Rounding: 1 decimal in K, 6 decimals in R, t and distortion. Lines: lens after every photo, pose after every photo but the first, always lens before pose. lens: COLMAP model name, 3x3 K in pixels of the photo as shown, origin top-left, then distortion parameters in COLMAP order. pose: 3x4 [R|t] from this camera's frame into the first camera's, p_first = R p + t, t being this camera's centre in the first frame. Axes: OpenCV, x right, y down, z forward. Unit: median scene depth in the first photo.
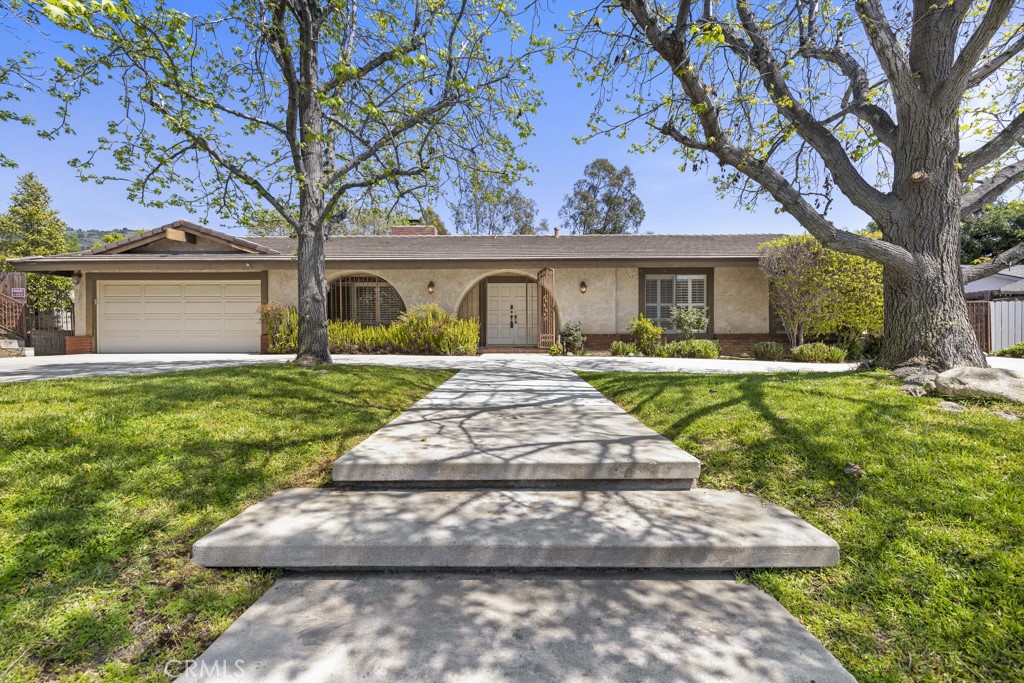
lens RADIAL K [[441.9, 0, 512.0], [0, 441.9, 341.5], [0, 0, 1]] dist [-0.000174, 0.000000]
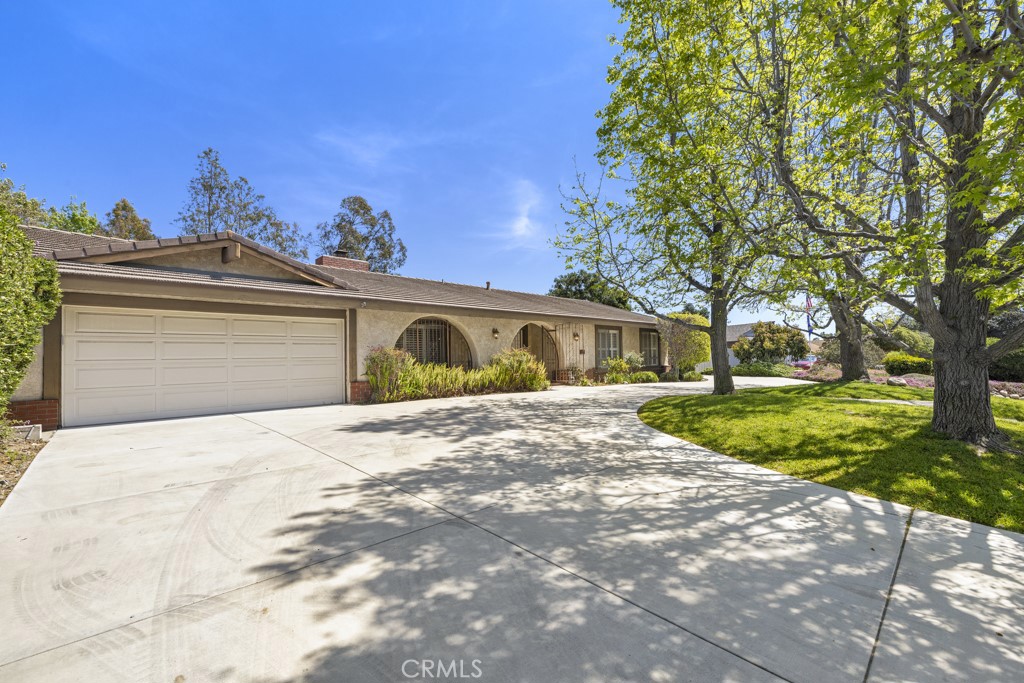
lens RADIAL K [[441.9, 0, 512.0], [0, 441.9, 341.5], [0, 0, 1]] dist [-0.000174, 0.000000]
pose [[0.688398, 0.015125, 0.725176, -0.959866], [0.032477, 0.998137, -0.051648, -0.039752], [-0.724606, 0.059106, 0.686624, 0.172927]]
